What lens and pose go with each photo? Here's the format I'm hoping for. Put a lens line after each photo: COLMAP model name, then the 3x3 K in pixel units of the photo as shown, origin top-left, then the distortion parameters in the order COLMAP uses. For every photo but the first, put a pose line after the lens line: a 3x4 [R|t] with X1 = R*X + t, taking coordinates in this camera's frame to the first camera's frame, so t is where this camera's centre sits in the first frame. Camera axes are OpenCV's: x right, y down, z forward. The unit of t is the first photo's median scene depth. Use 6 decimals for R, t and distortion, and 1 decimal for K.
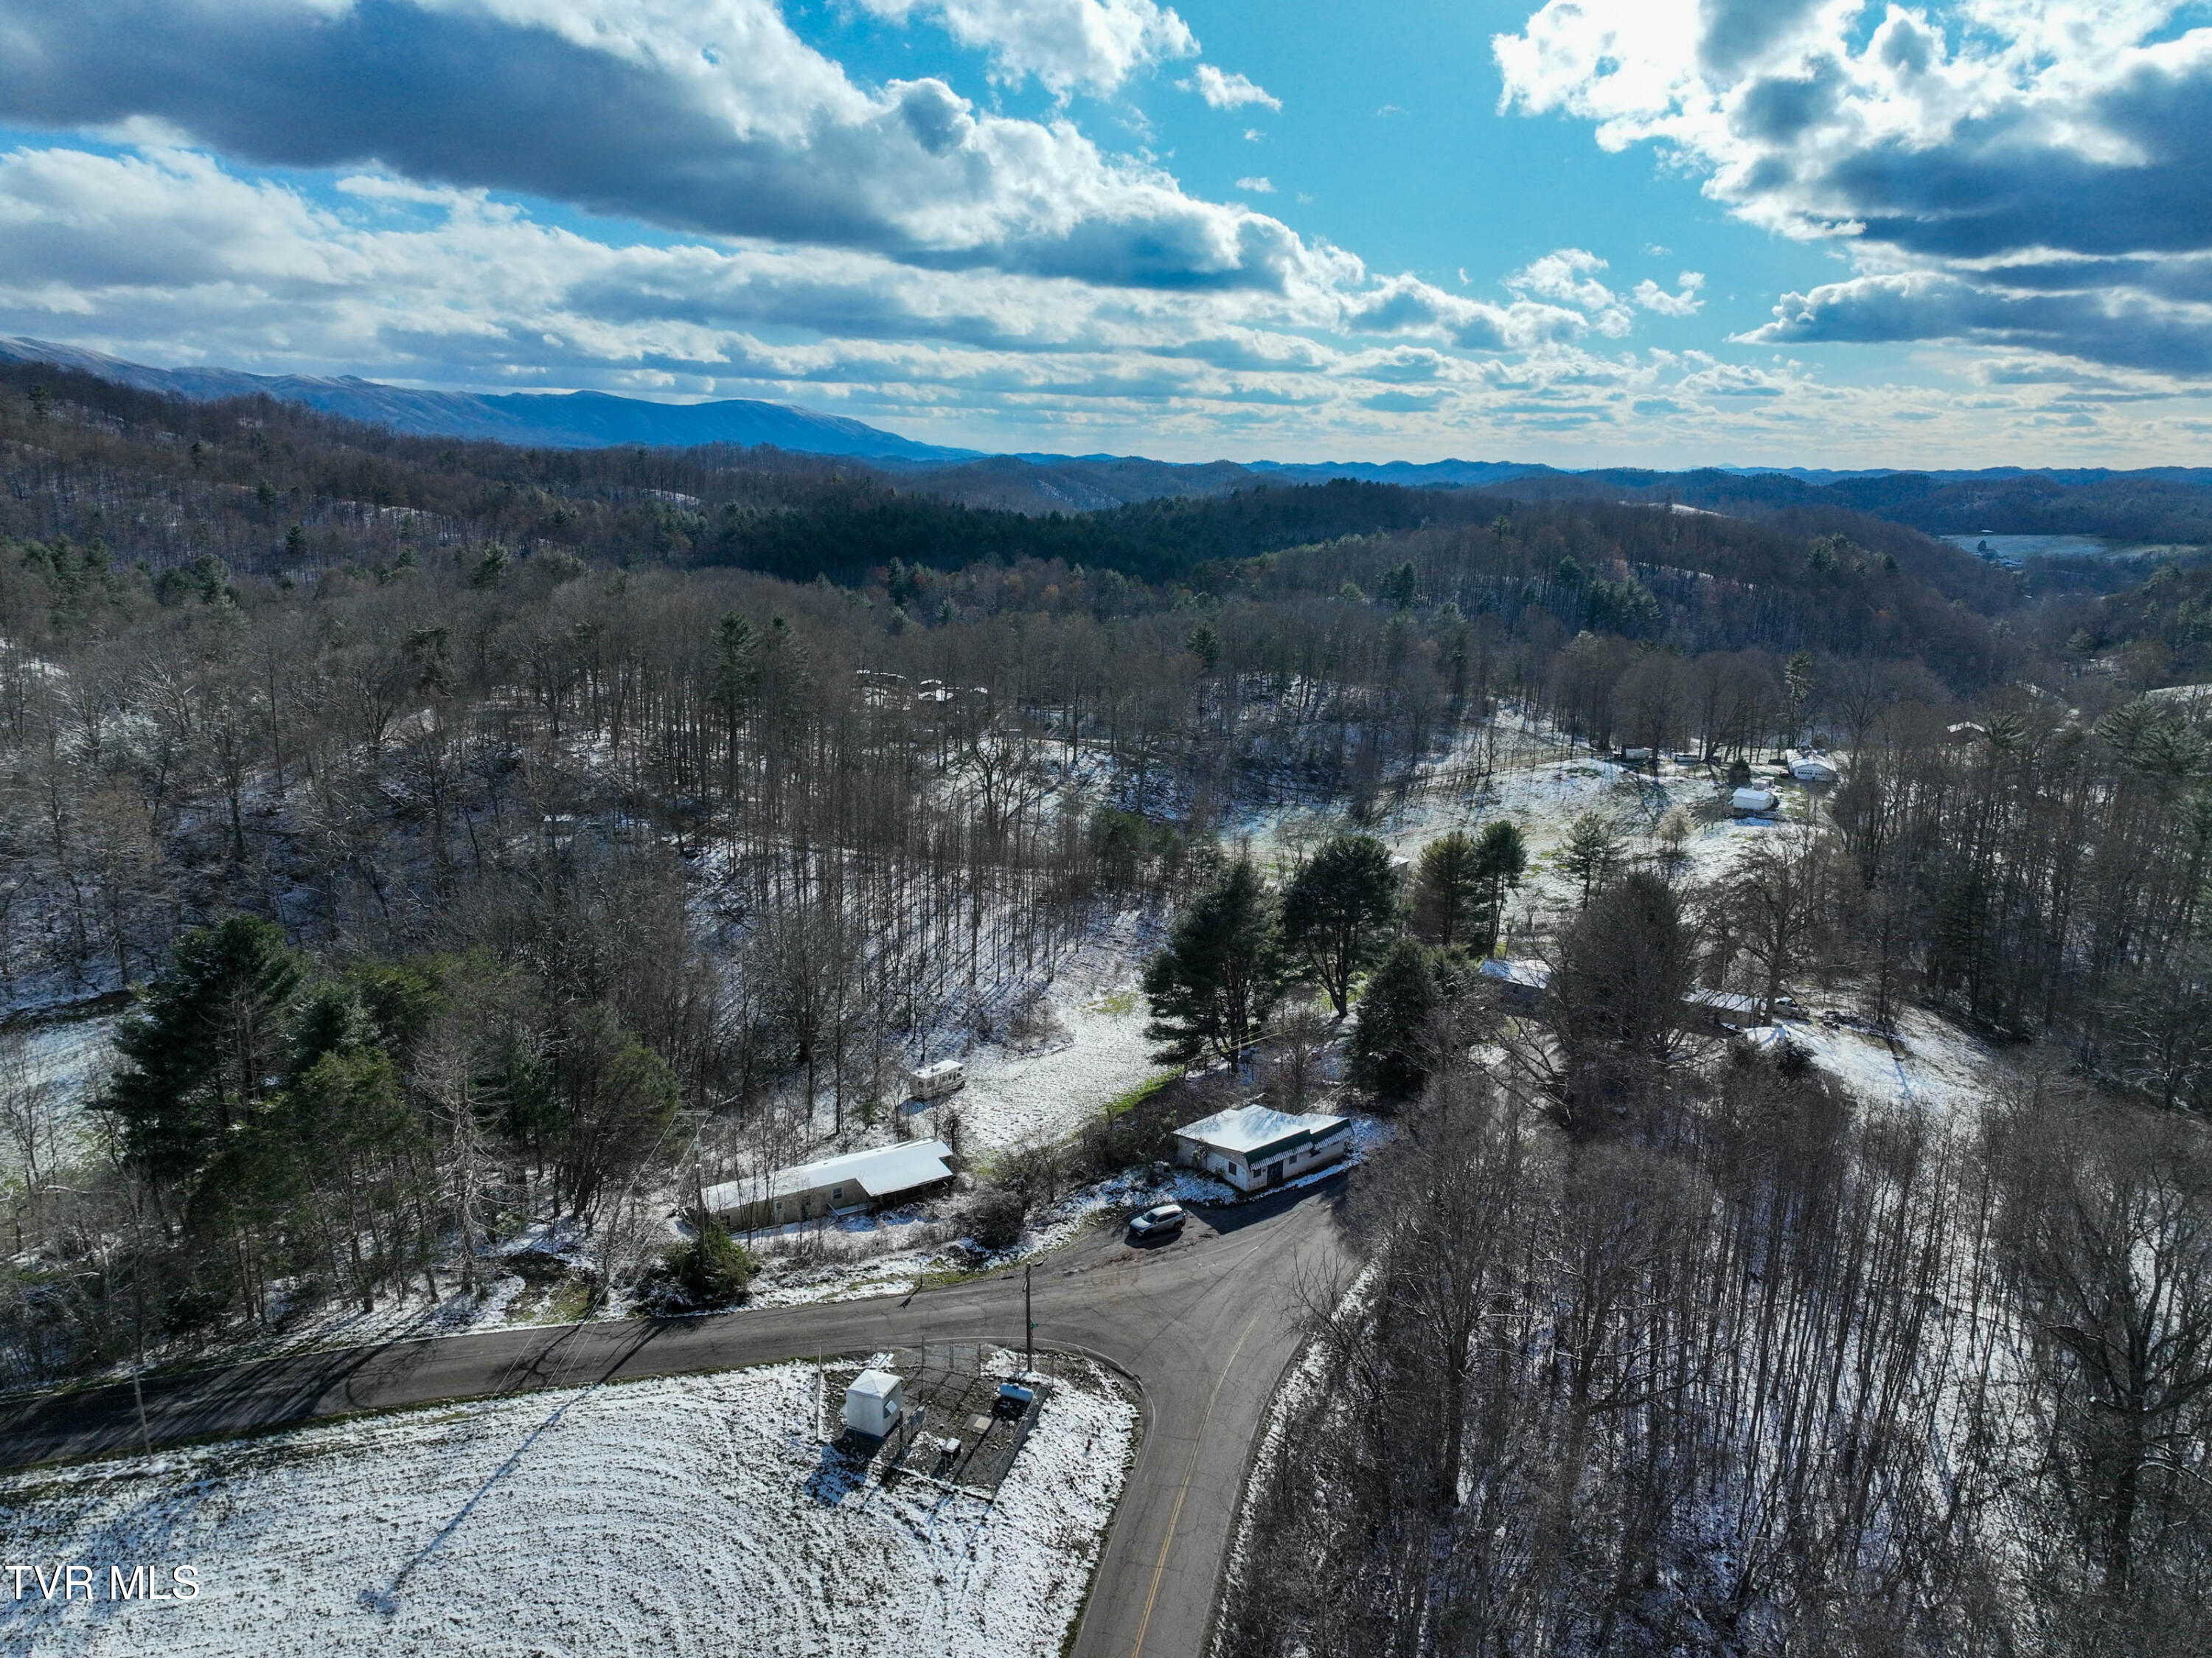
lens RADIAL K [[1551.2, 0, 1112.9], [0, 1551.2, 831.0], [0, 0, 1]] dist [0.000879, 0.016766]
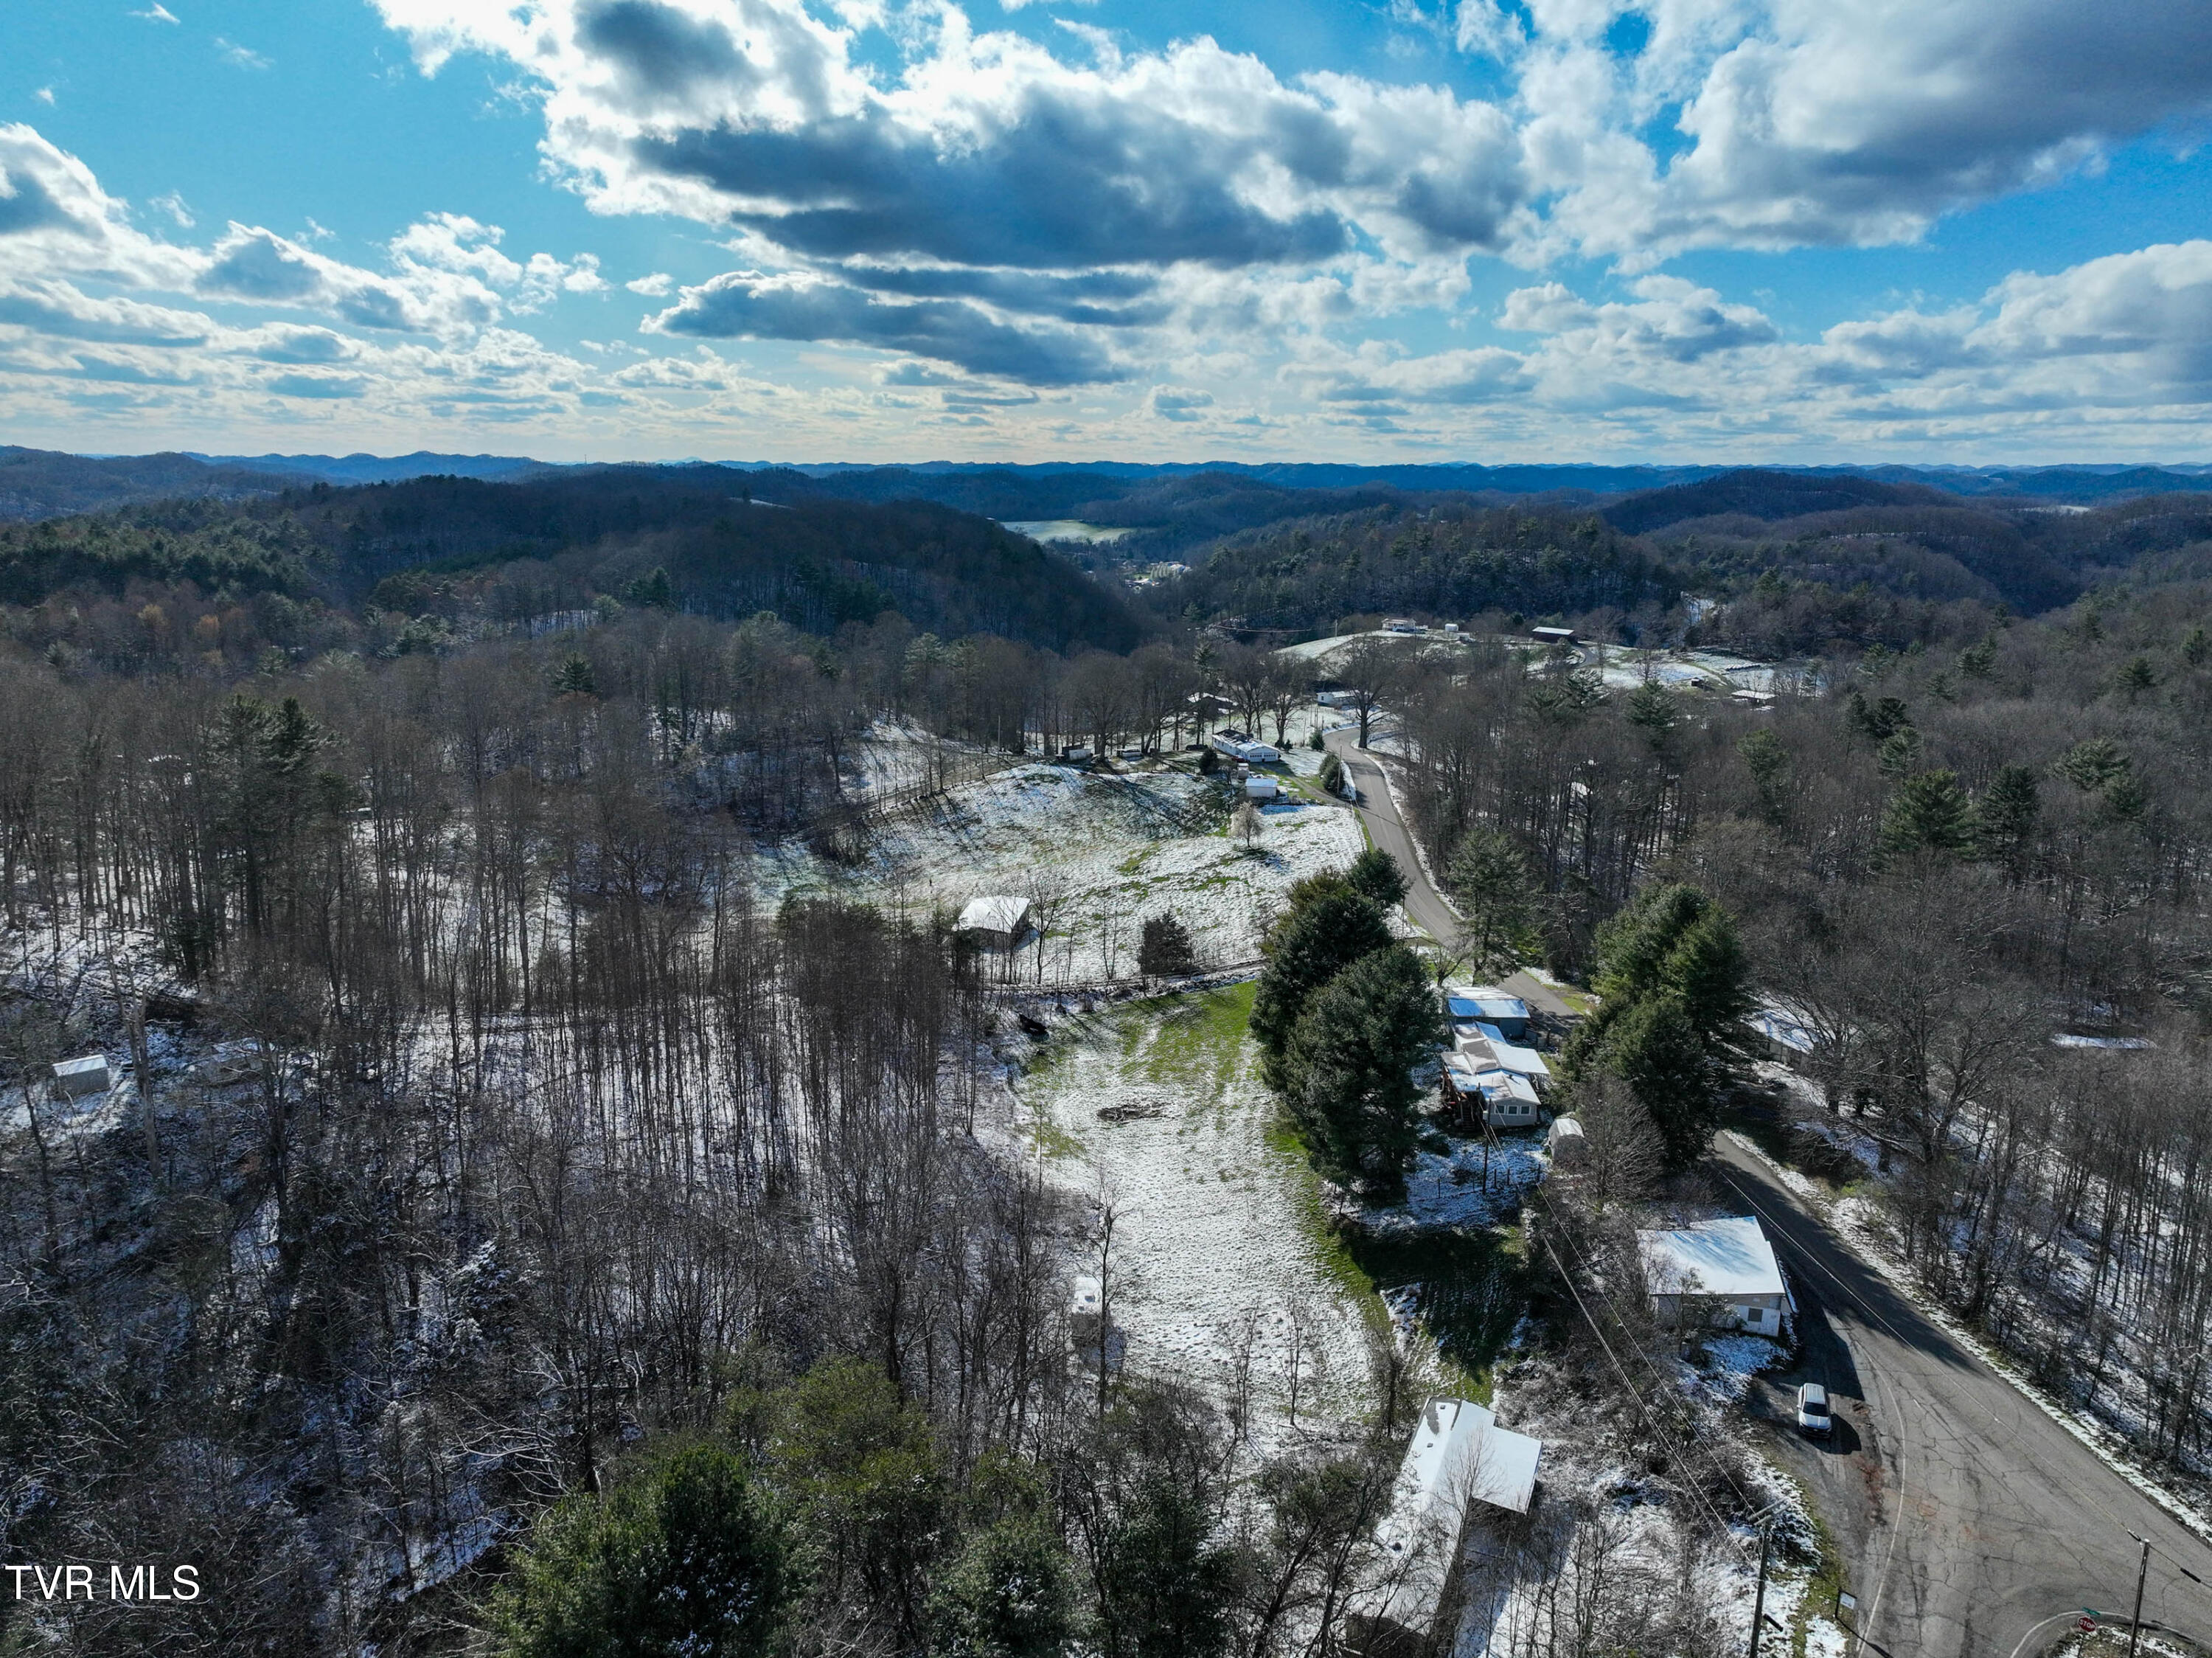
lens RADIAL K [[1539.5, 0, 1120.4], [0, 1539.5, 870.4], [0, 0, 1]] dist [-0.000666, 0.021372]
pose [[0.807920, -0.151009, 0.569615, -0.021911], [0.134072, 0.988363, 0.071860, -0.004362], [-0.573837, 0.018312, 0.818764, 0.017338]]
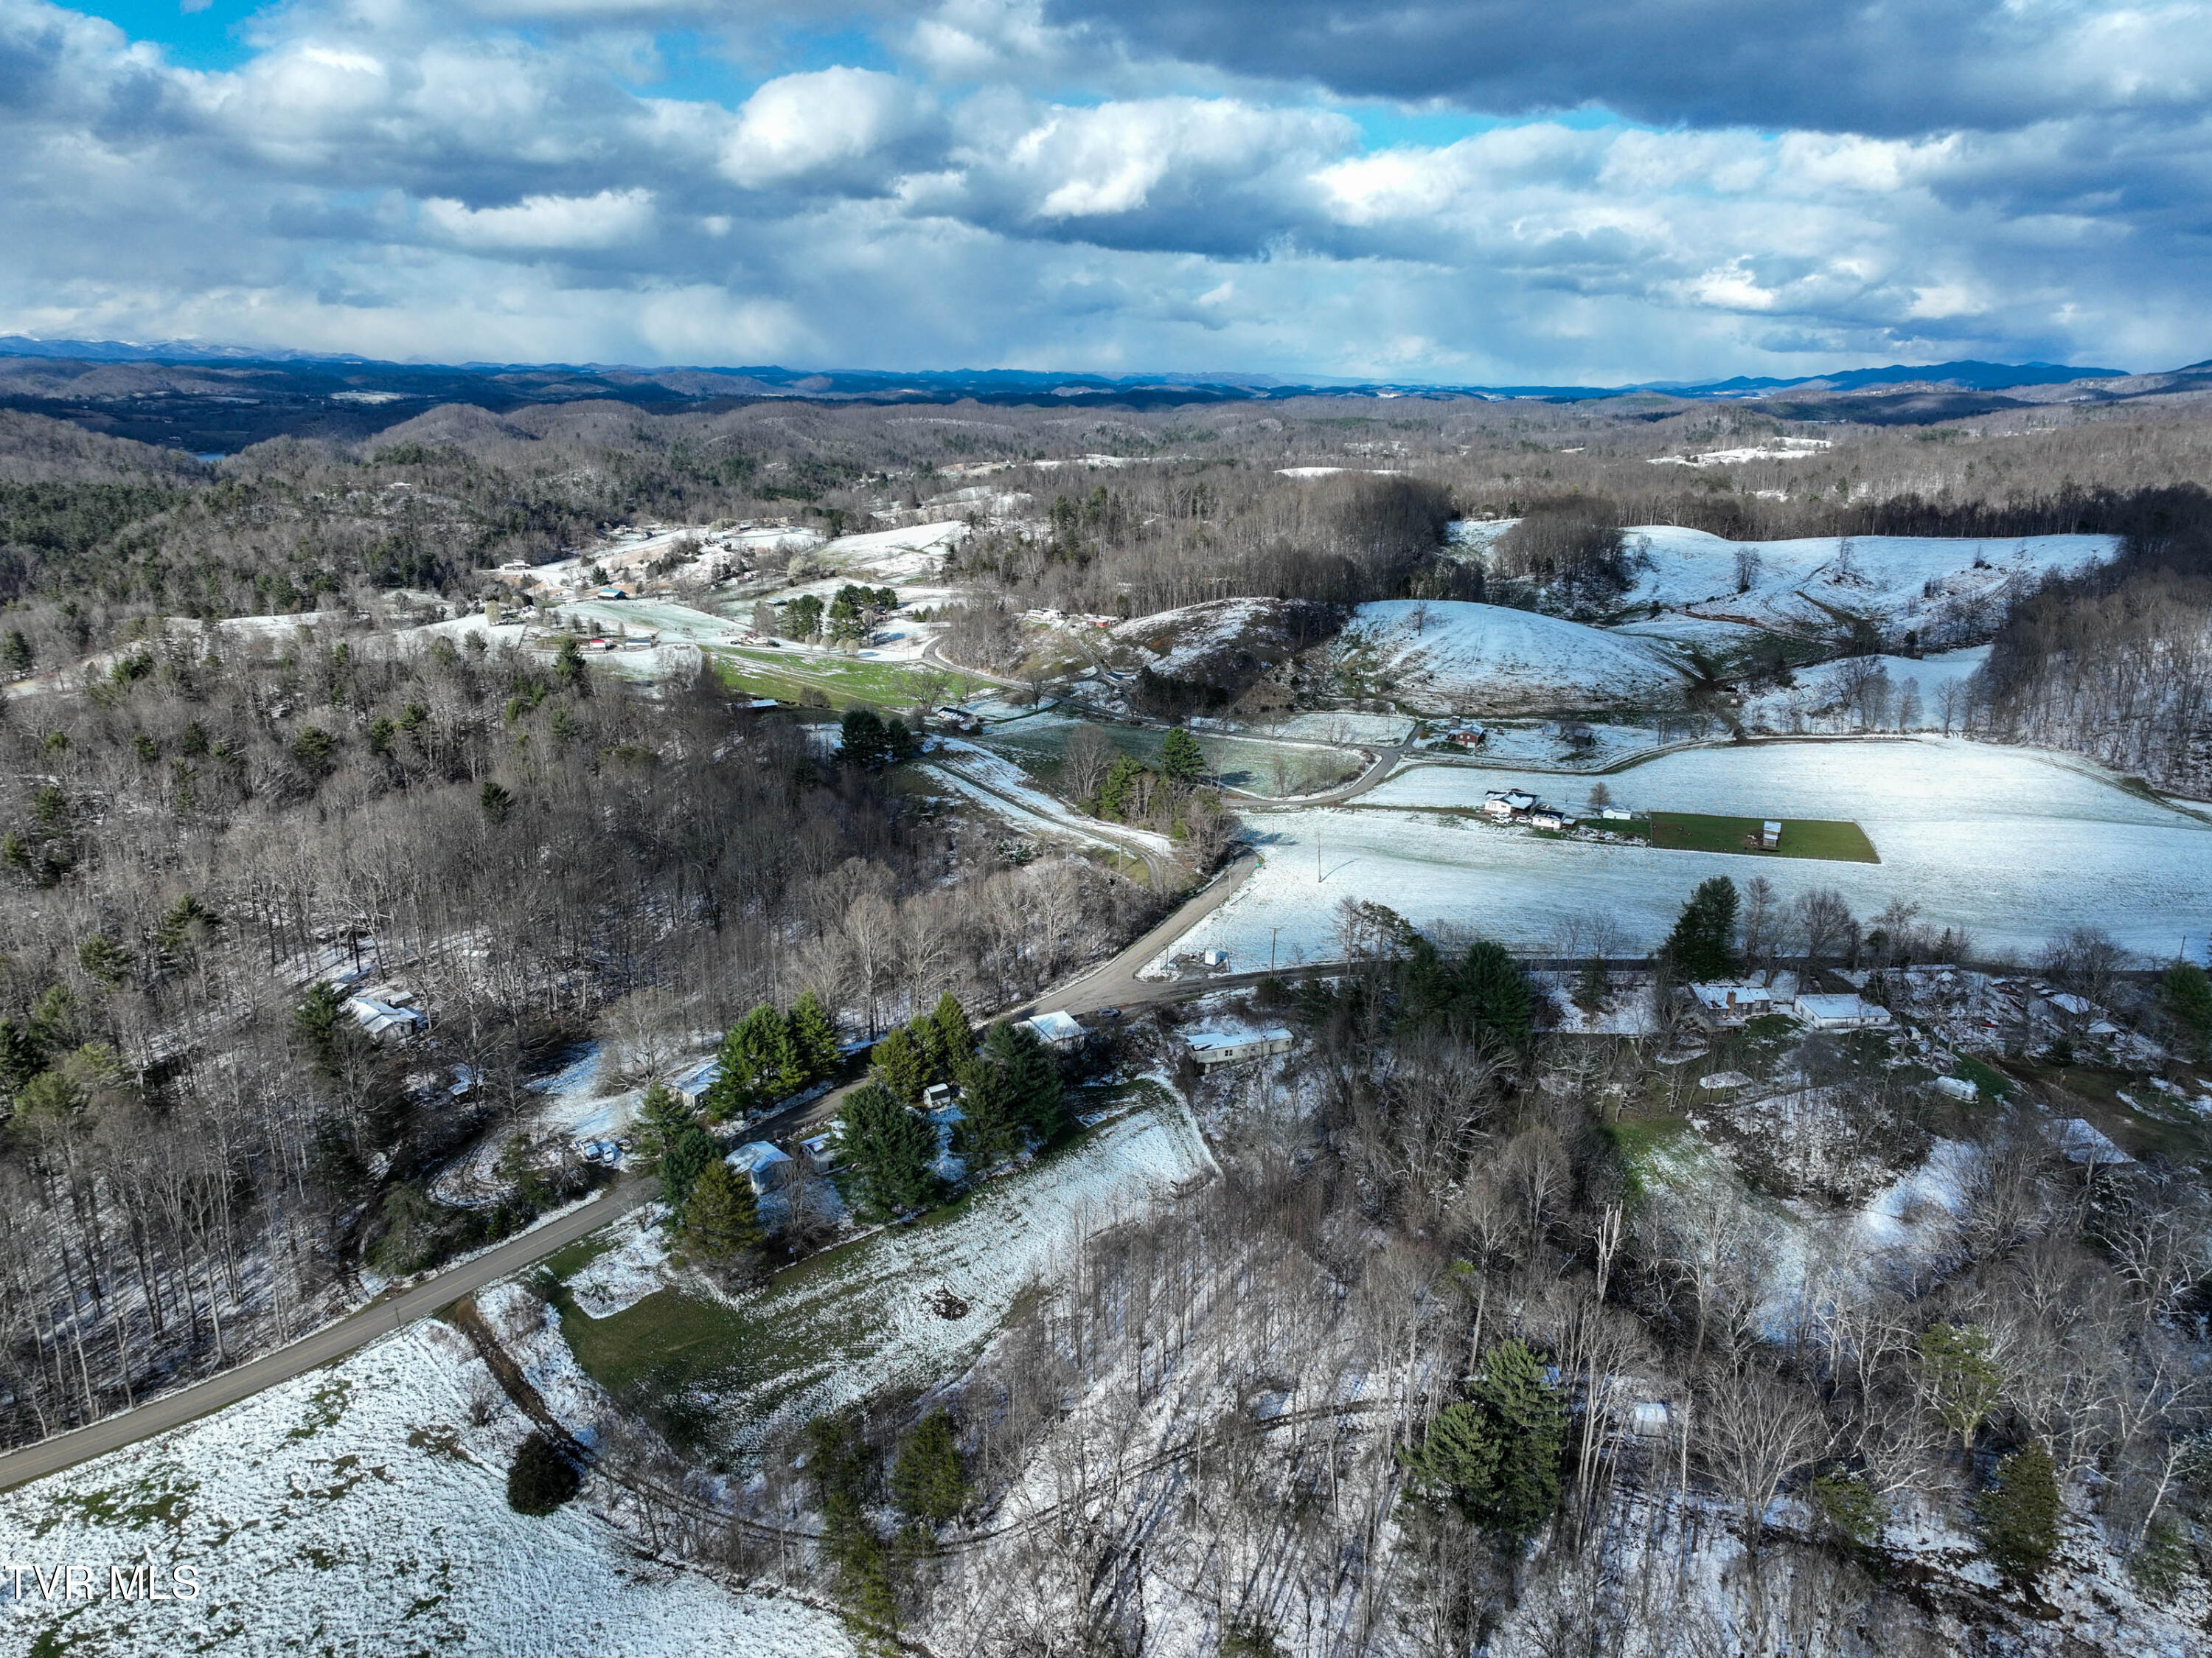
lens RADIAL K [[1552.7, 0, 1114.0], [0, 1552.7, 825.5], [0, 0, 1]] dist [0.000265, 0.017069]
pose [[-0.984539, -0.077386, 0.157142, -0.011463], [0.010563, 0.869256, 0.494249, -0.040861], [-0.174845, 0.488268, -0.854999, 0.096945]]
